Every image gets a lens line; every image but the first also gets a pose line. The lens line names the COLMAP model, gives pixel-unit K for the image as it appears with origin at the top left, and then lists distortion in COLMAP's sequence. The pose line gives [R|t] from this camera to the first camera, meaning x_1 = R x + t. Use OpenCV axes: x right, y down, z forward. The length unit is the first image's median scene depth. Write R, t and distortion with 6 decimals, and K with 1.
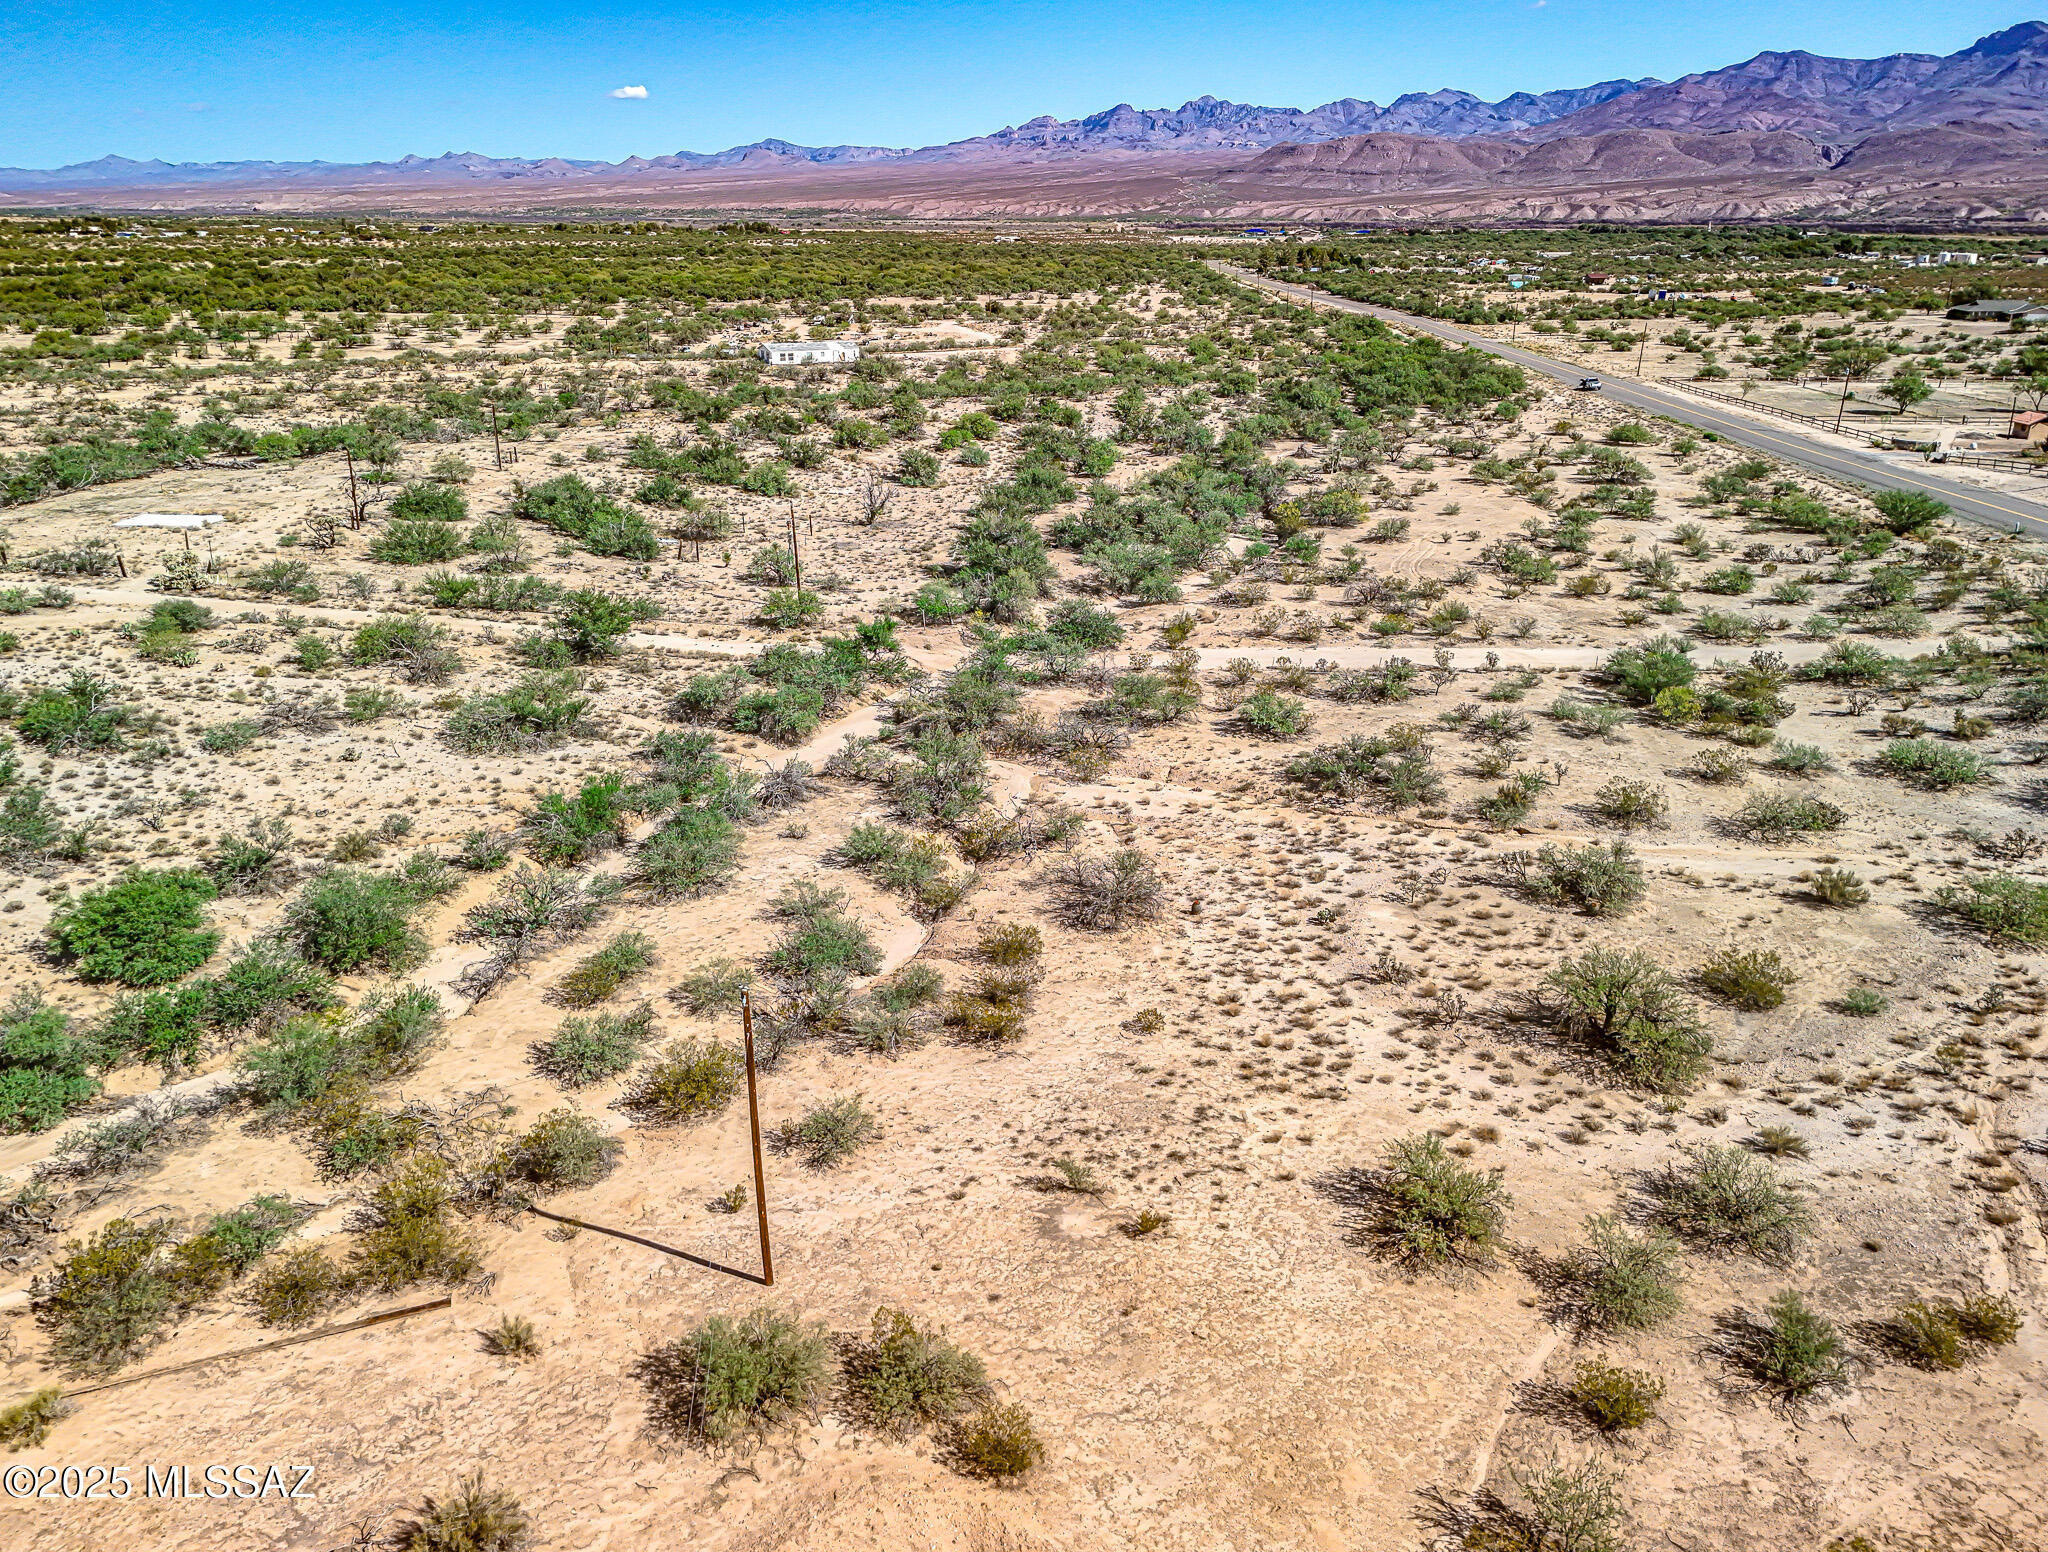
lens RADIAL K [[1528.5, 0, 1023.4], [0, 1528.5, 765.4], [0, 0, 1]] dist [0.079748, -0.077091]
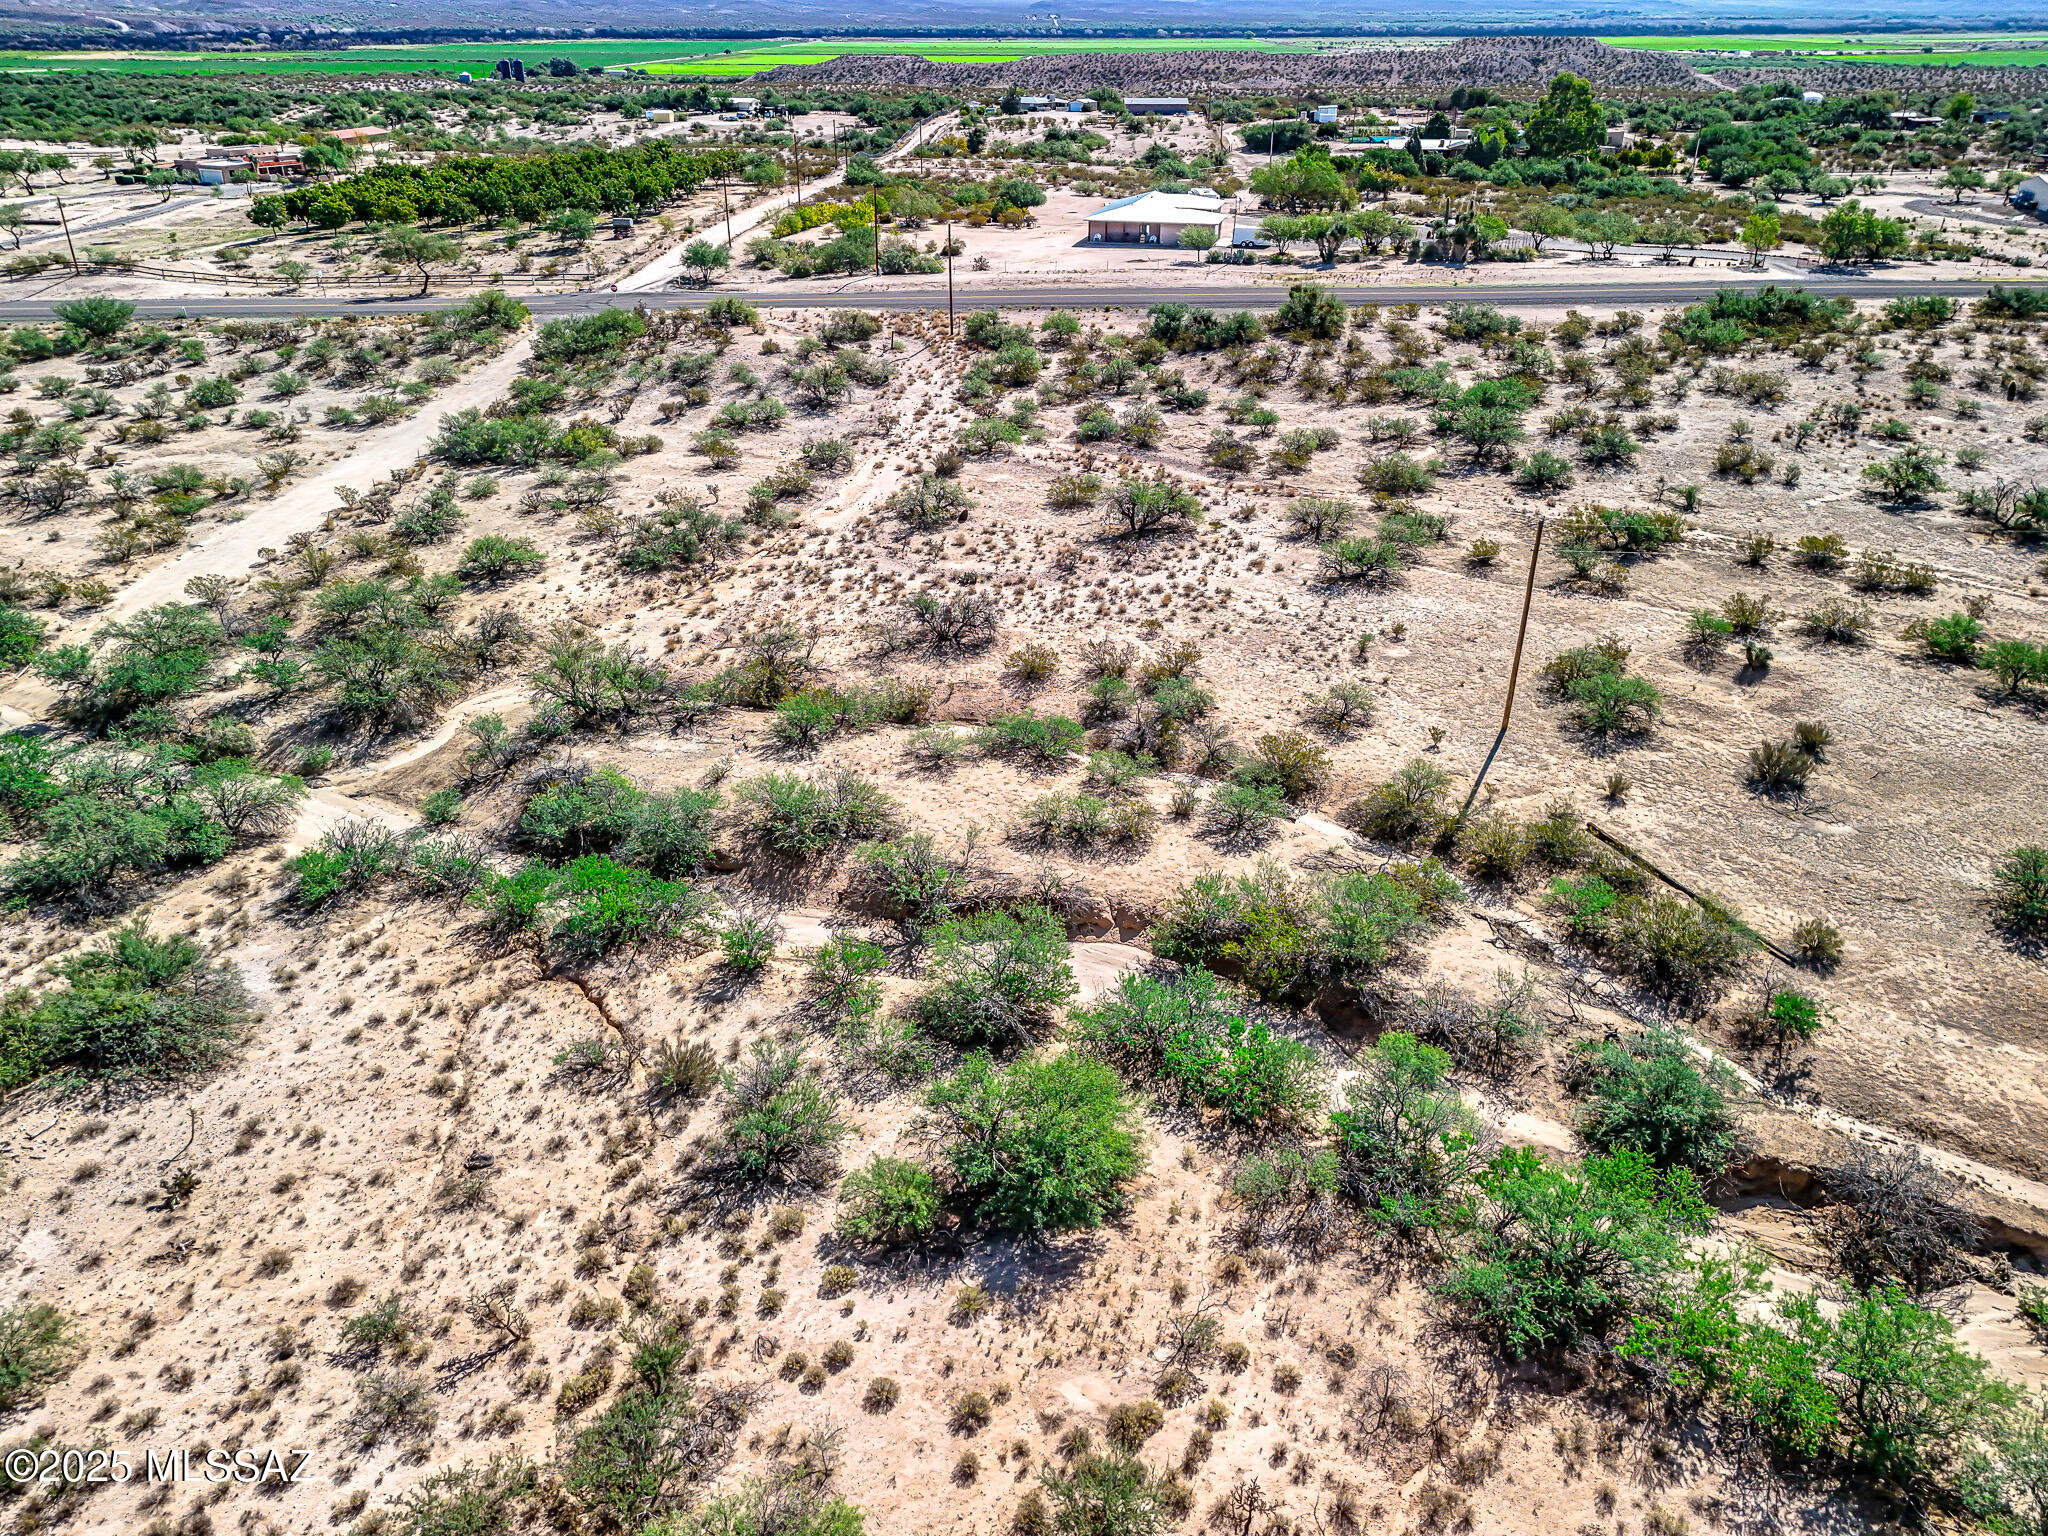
lens RADIAL K [[1511.0, 0, 1020.7], [0, 1511.0, 759.4], [0, 0, 1]] dist [0.065577, -0.056656]
pose [[-0.007585, -0.438212, 0.898840, -0.589950], [0.337290, 0.845068, 0.414843, -0.165948], [-0.941370, 0.306317, 0.141395, 0.476453]]
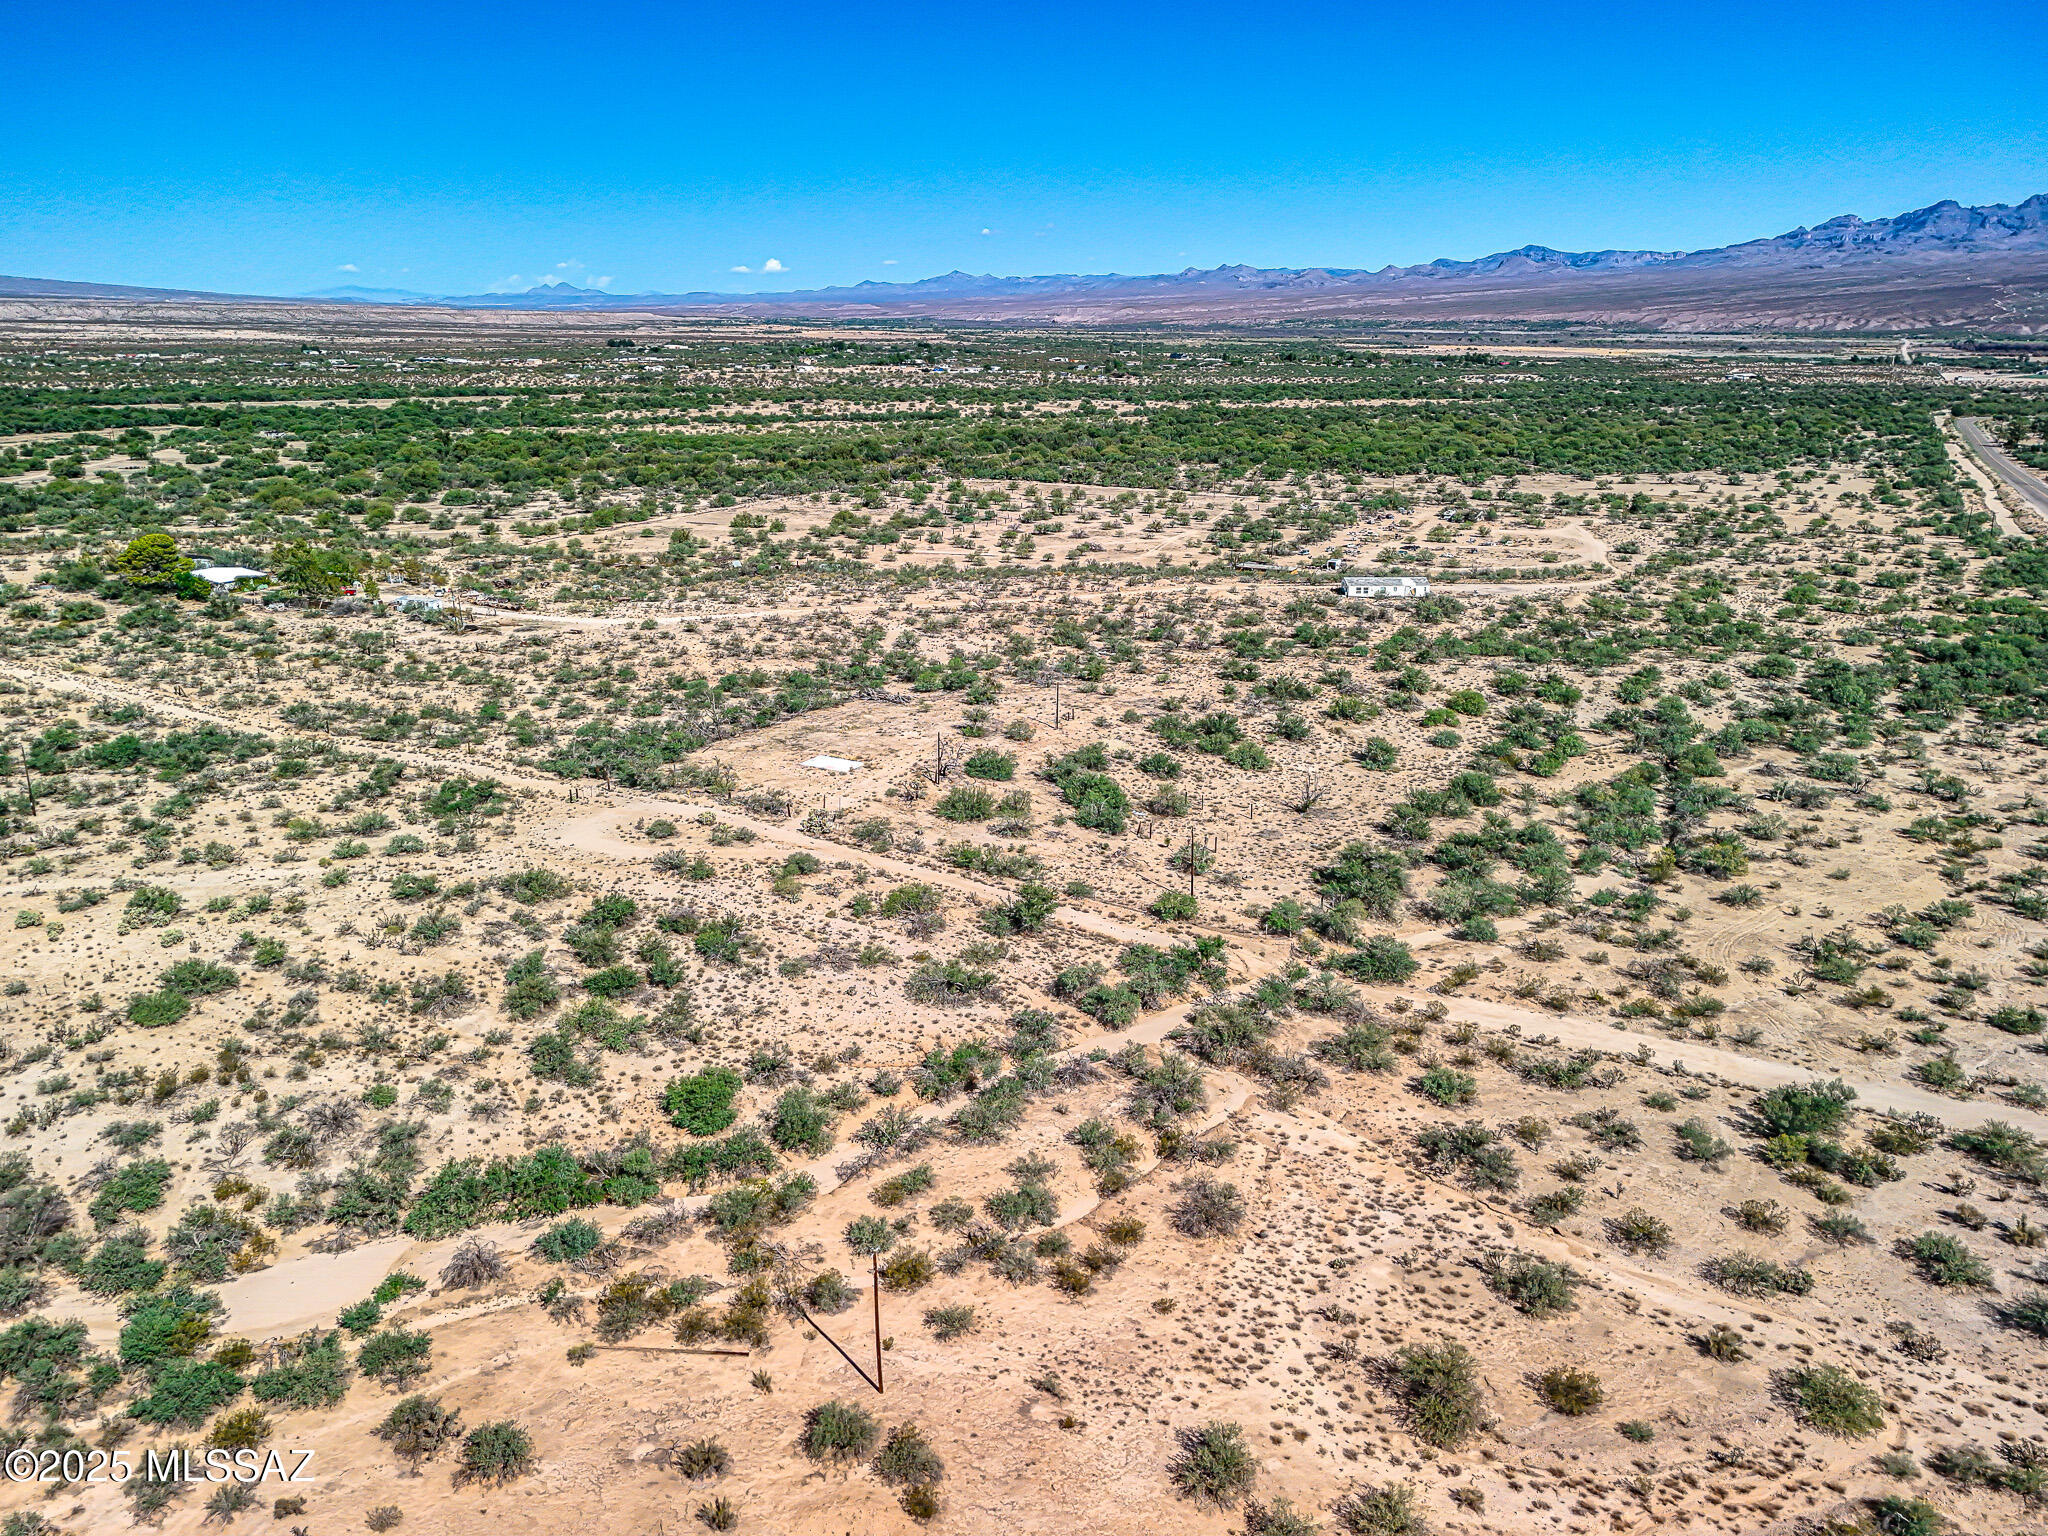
lens RADIAL K [[1511.0, 0, 1020.7], [0, 1511.0, 759.4], [0, 0, 1]] dist [0.065577, -0.056656]
pose [[0.896953, 0.130257, -0.422504, 0.281772], [-0.155533, 0.987495, -0.025746, -0.176108], [0.413867, 0.088806, 0.905996, -0.309045]]
